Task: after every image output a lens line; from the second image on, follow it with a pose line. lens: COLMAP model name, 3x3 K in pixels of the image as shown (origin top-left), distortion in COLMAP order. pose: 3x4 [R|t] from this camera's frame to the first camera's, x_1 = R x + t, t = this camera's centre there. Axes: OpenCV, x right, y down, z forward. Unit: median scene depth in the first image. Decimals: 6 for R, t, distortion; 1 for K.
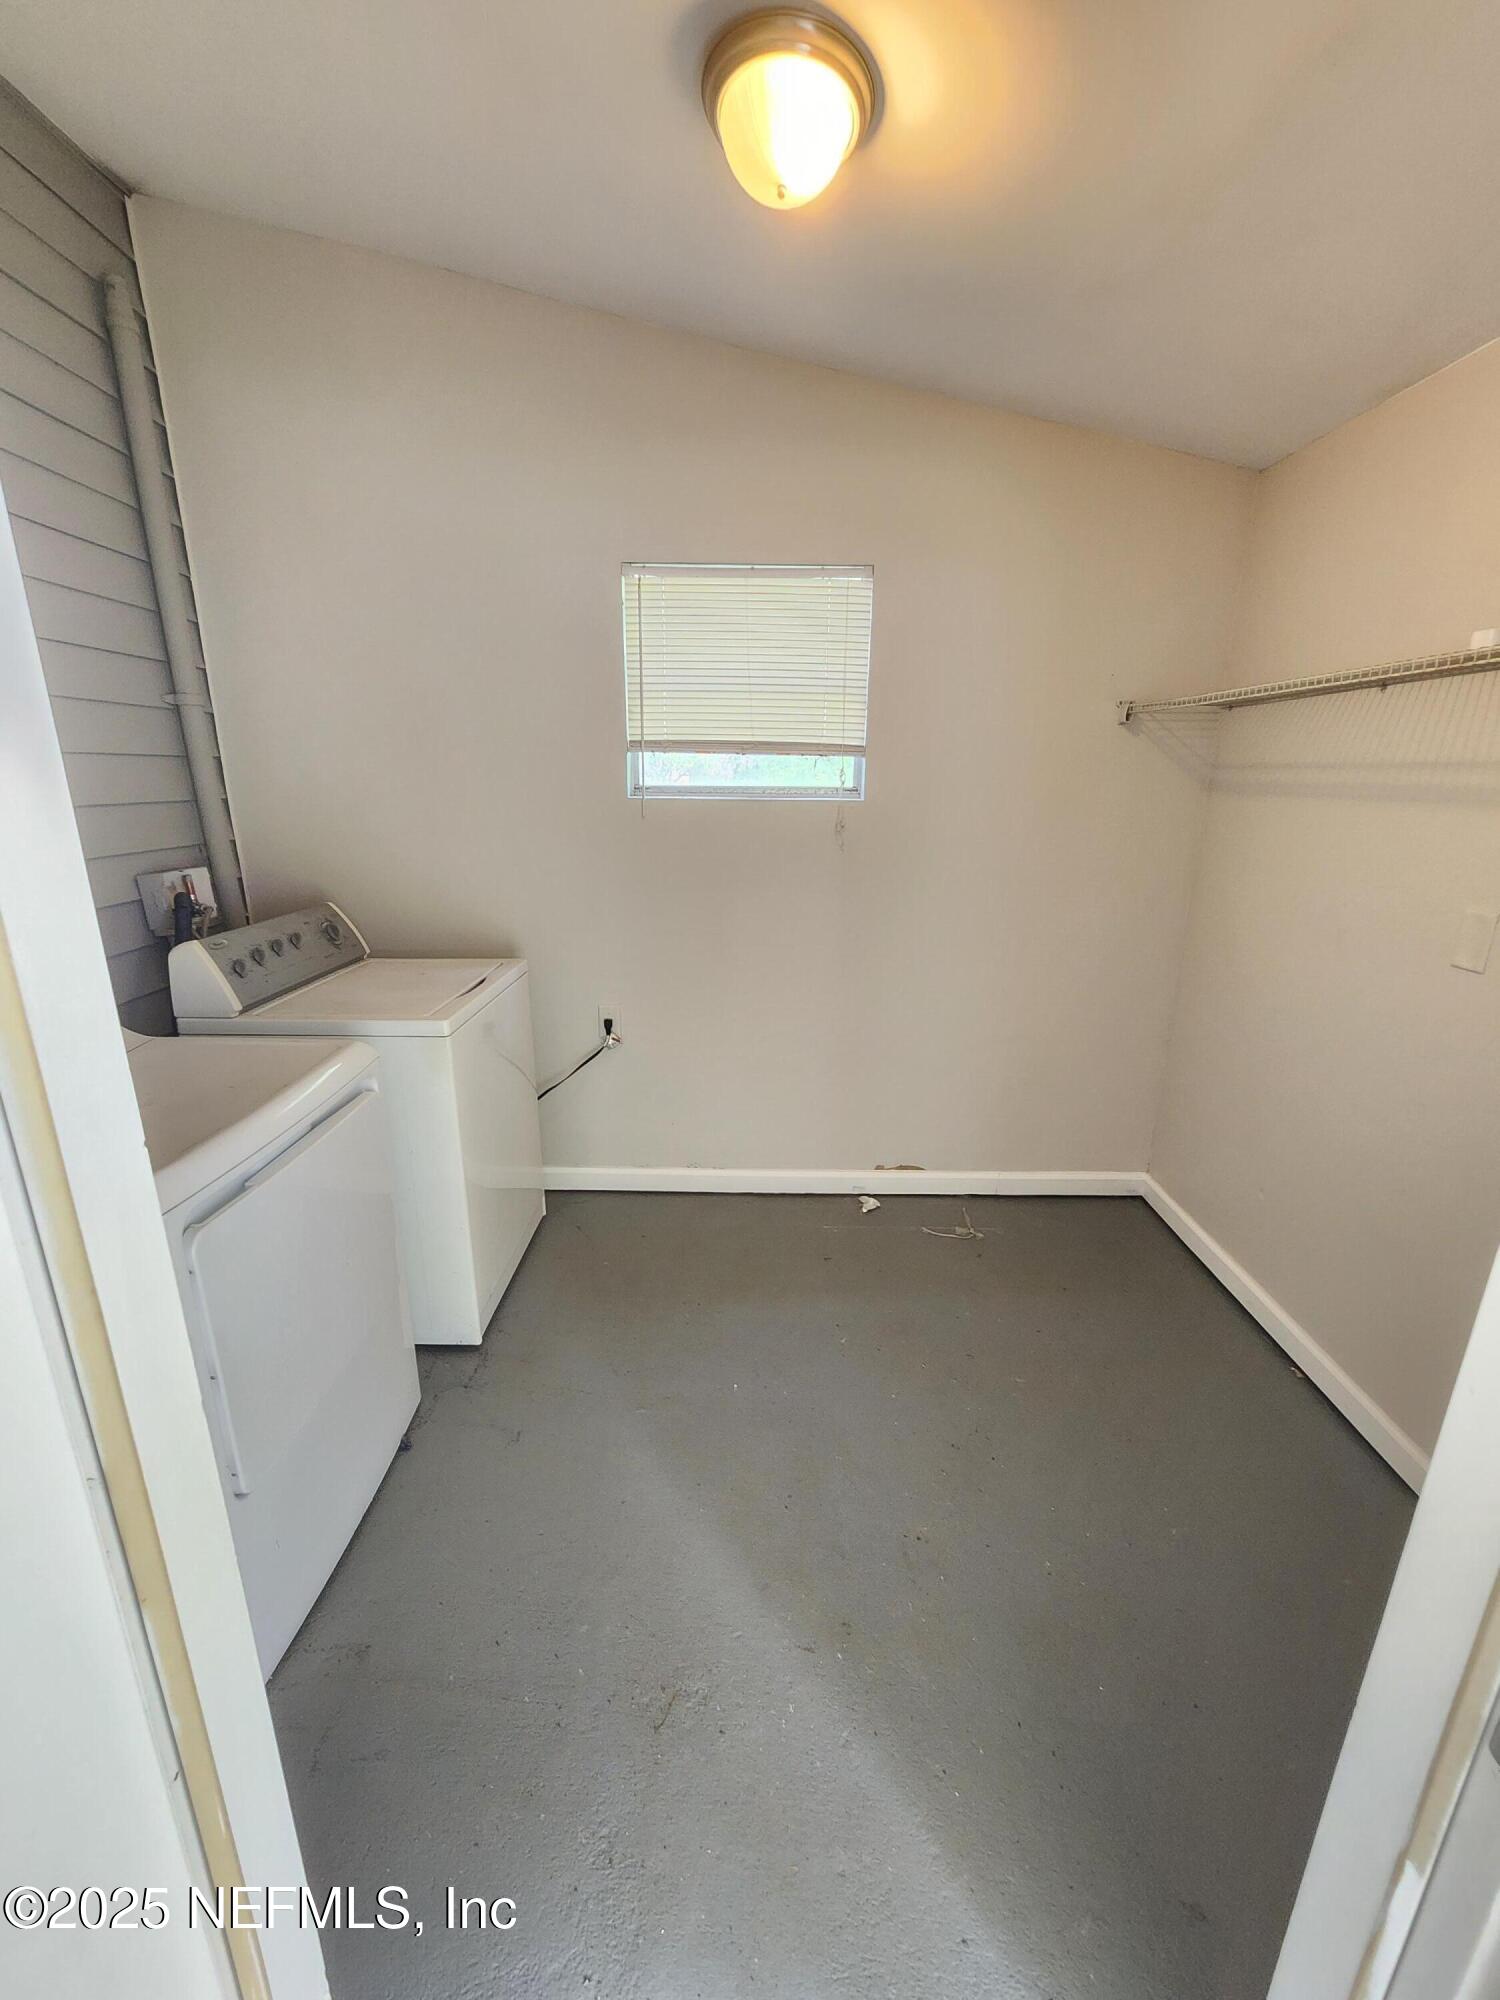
lens RADIAL K [[836.4, 0, 750.0], [0, 836.4, 1000.0], [0, 0, 1]] dist [0.000094, -0.000162]
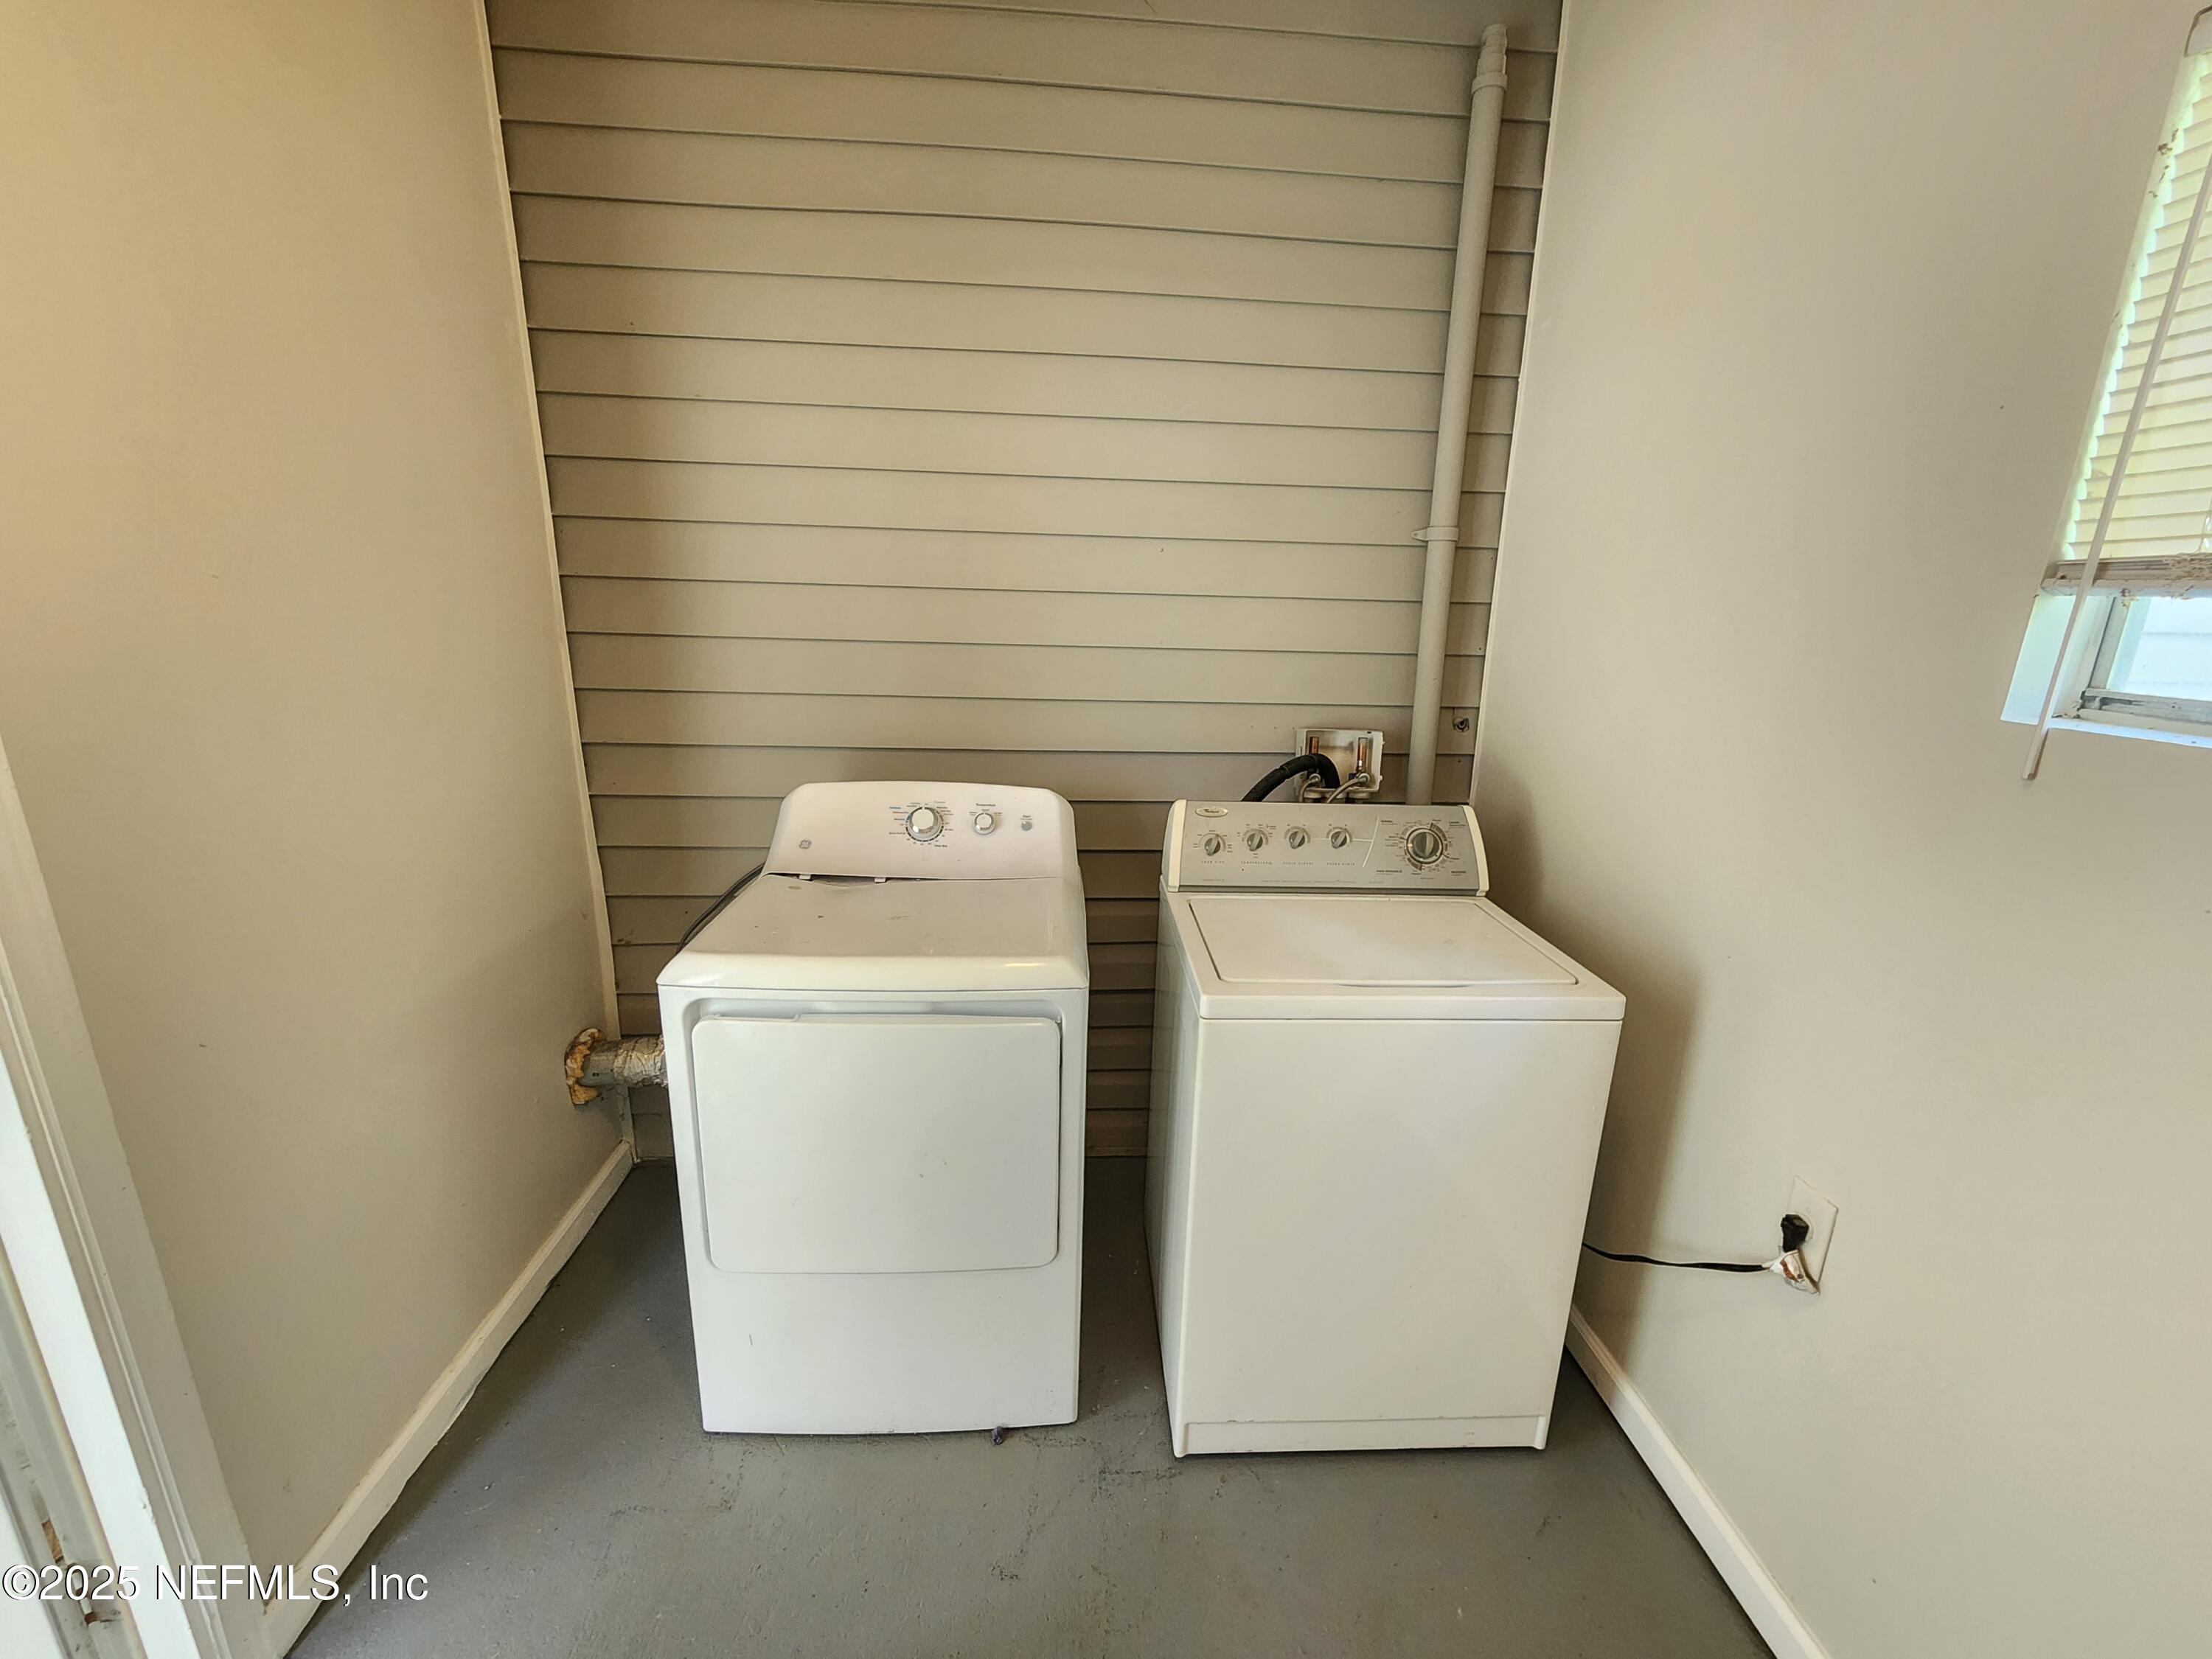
lens RADIAL K [[889.9, 0, 1106.0], [0, 889.9, 829.5], [0, 0, 1]] dist [0.007122, -0.014861]
pose [[0.065260, 0.247111, -0.966787, 0.213916], [-0.277945, 0.935012, 0.220227, -0.181077], [0.958378, 0.254341, 0.129702, 0.618806]]
